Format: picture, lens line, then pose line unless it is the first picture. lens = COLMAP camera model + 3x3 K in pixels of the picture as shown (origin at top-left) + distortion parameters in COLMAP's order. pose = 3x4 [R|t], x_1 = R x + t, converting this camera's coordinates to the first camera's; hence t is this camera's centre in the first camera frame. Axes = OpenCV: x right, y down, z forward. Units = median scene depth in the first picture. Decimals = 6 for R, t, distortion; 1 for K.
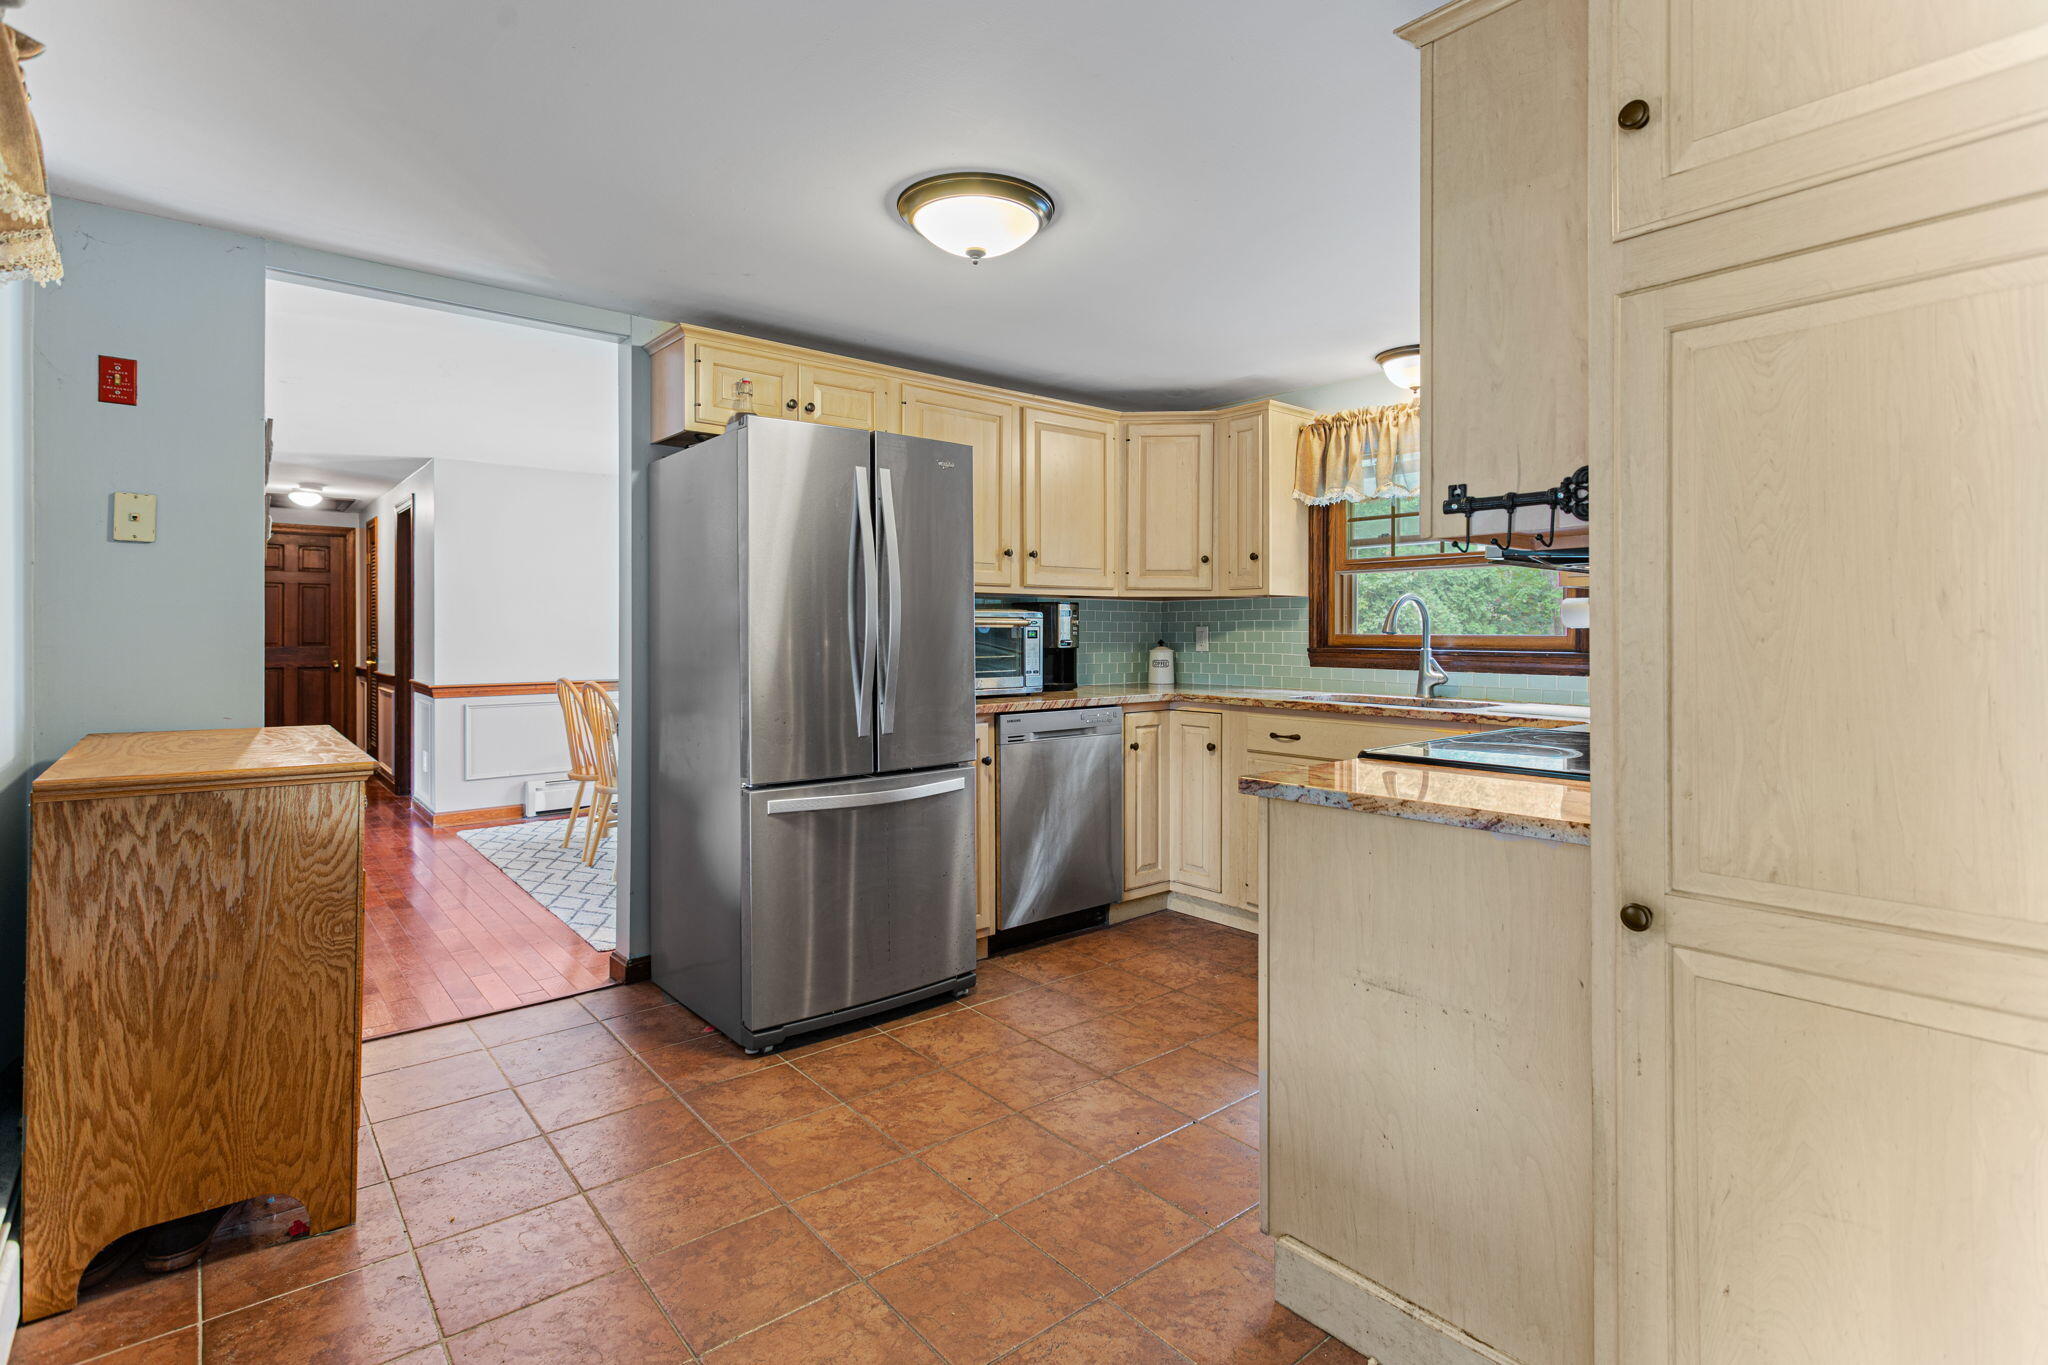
lens RADIAL K [[1000.0, 0, 1023.2], [0, 1000.0, 648.3], [0, 0, 1]] dist [-0.000671, 0.003026]
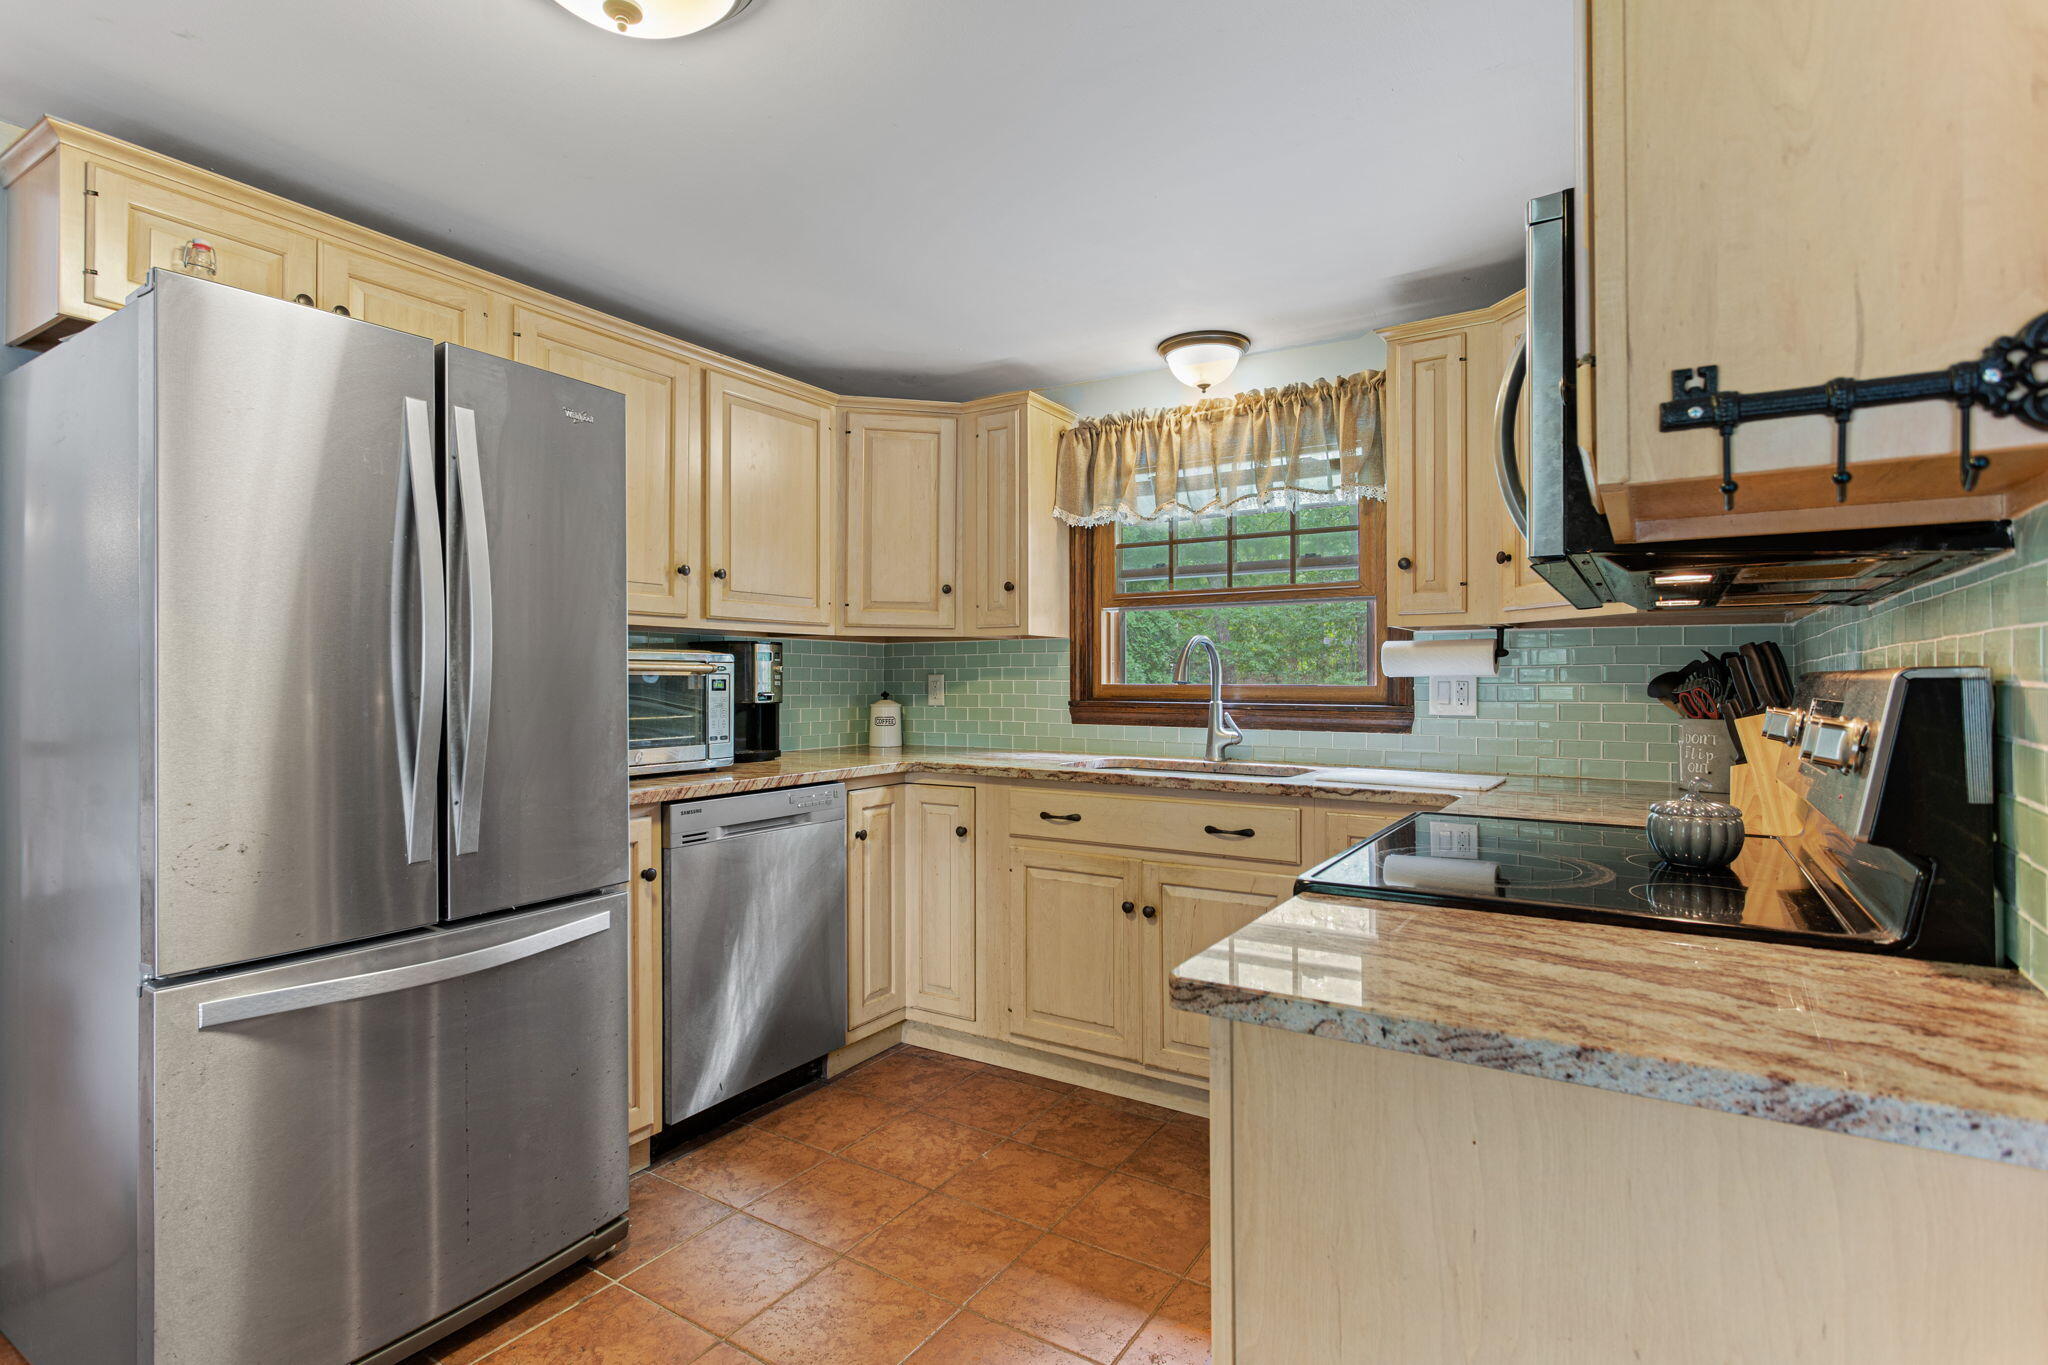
lens RADIAL K [[1000.0, 0, 1021.3], [0, 1000.0, 672.0], [0, 0, 1]] dist [-0.000671, 0.003026]
pose [[0.952148, 0.001698, 0.305634, -0.003686], [0.006112, 0.999679, -0.024594, -0.004849], [-0.305577, 0.025285, 0.951831, 0.270495]]
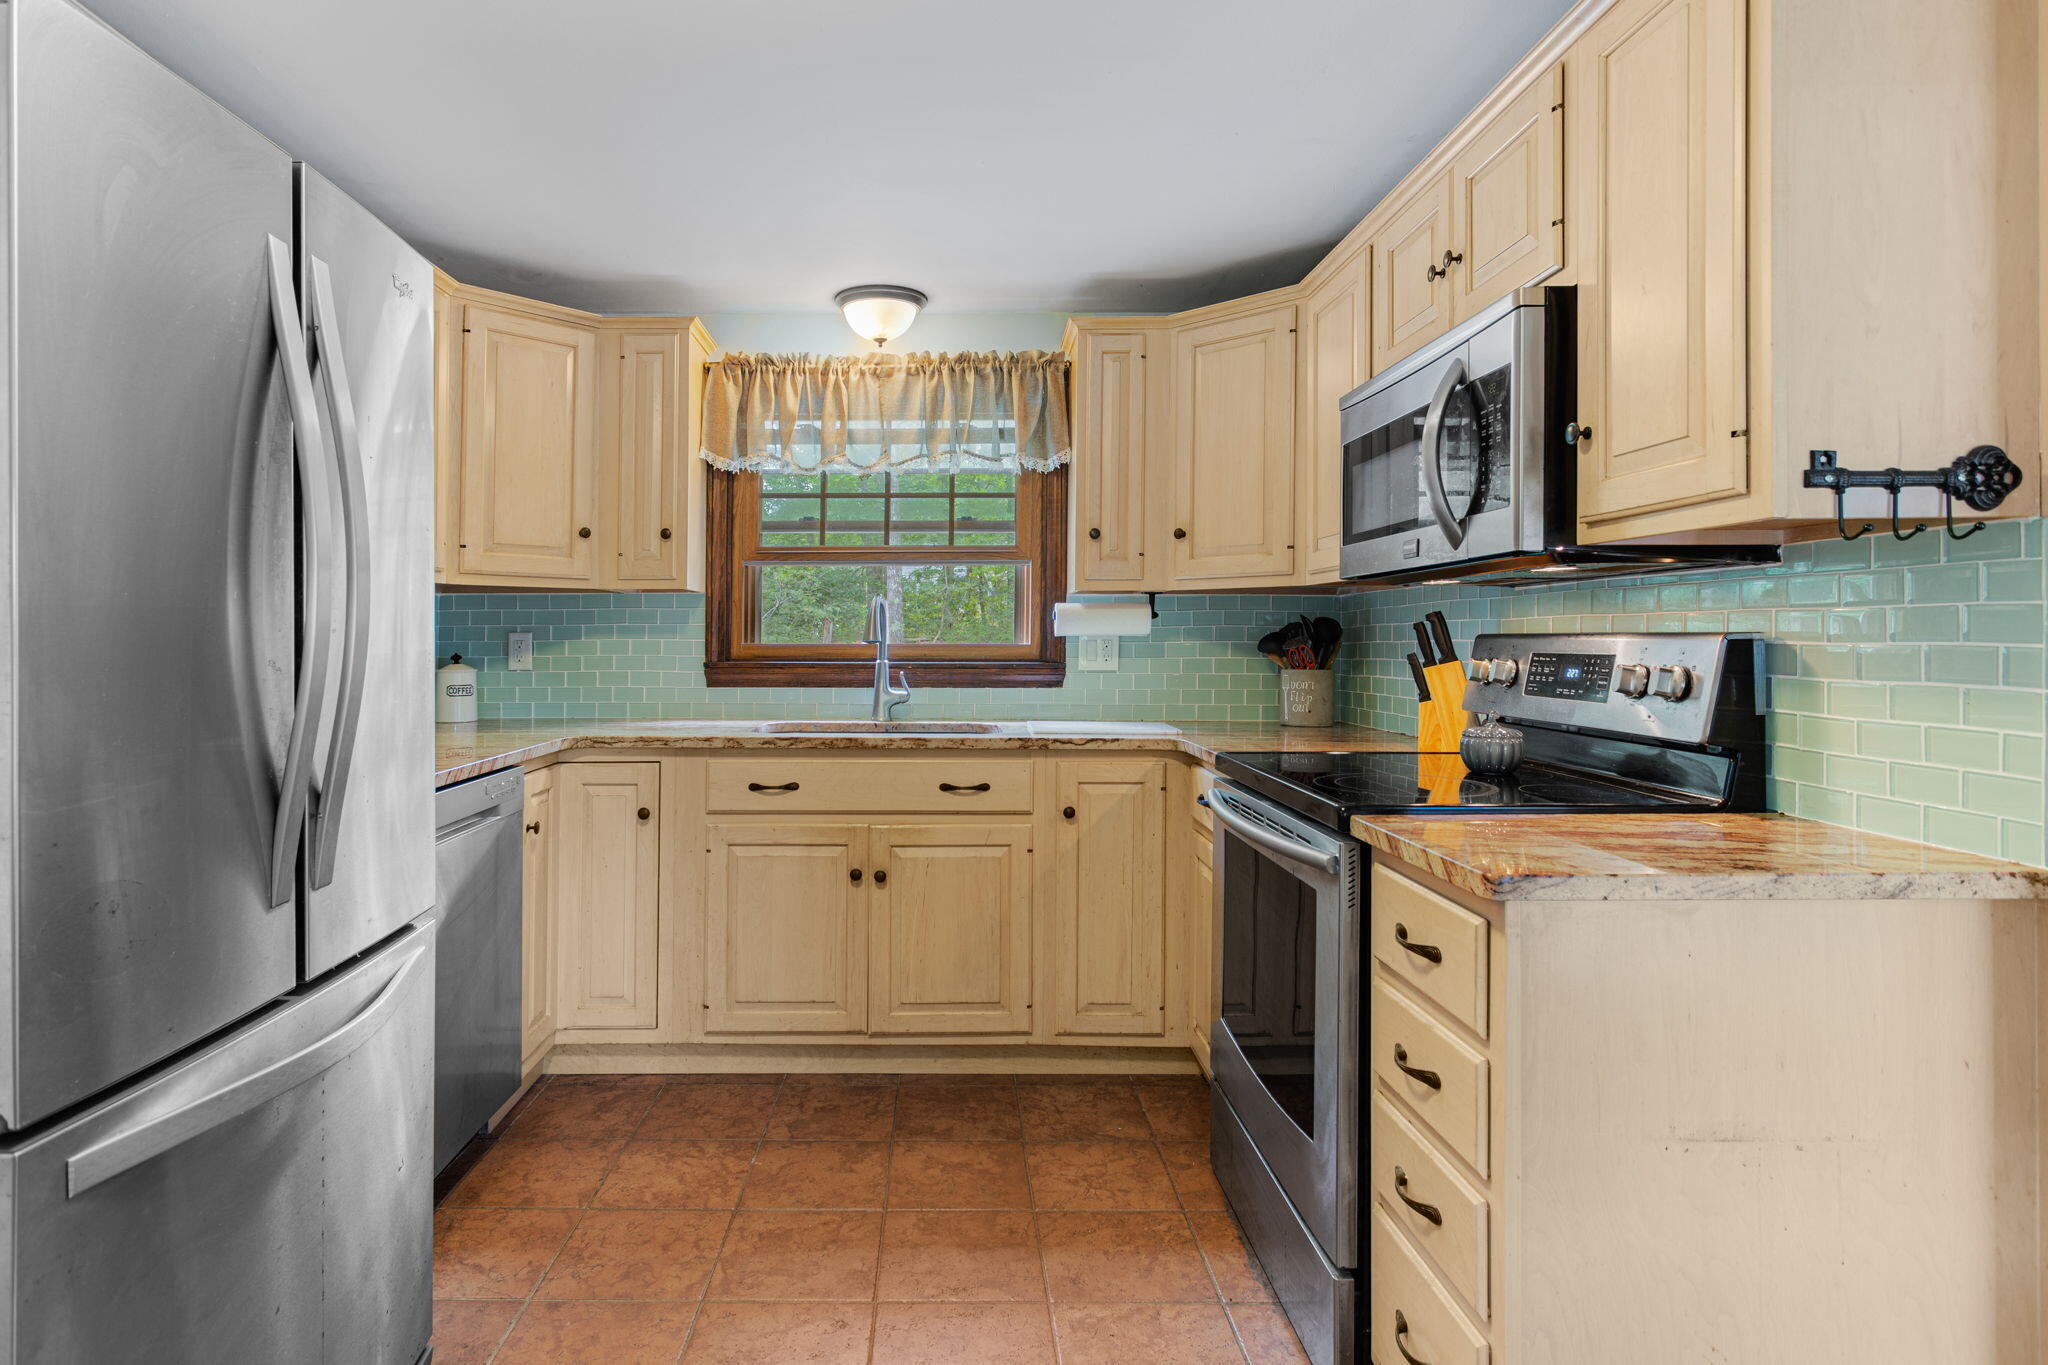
lens RADIAL K [[1091.1, 0, 937.6], [0, 1091.1, 637.1], [0, 0, 1]] dist [0.000672, 0.002497]
pose [[0.639971, -0.002005, 0.768396, -0.264653], [0.015249, 0.999833, -0.010091, -0.009545], [-0.768247, 0.018175, 0.639895, 0.408271]]
